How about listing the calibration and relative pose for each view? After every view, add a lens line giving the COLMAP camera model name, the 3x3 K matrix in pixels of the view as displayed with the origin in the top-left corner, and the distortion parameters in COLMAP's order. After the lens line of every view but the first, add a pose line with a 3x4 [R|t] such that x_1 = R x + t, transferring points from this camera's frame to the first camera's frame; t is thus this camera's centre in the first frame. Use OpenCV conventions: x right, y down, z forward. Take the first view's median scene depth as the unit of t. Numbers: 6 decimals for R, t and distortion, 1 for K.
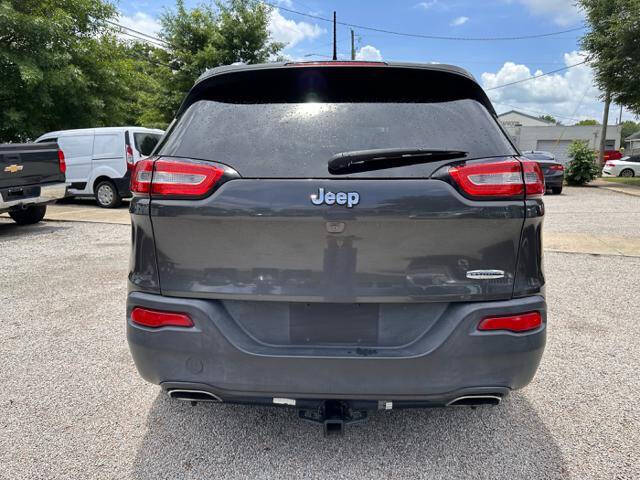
lens RADIAL K [[482.2, 0, 316.2], [0, 482.2, 241.0], [0, 0, 1]] dist [0.007497, -0.006483]
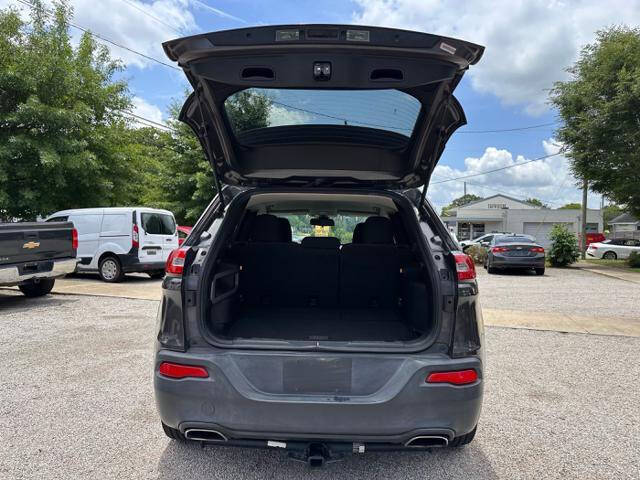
lens RADIAL K [[482.2, 0, 315.3], [0, 482.2, 231.0], [0, 0, 1]] dist [0.007497, -0.006483]
pose [[0.999837, 0.015358, 0.009500, 0.004111], [-0.013420, 0.983896, -0.178238, 0.005225], [-0.012084, 0.178081, 0.983942, -0.103794]]
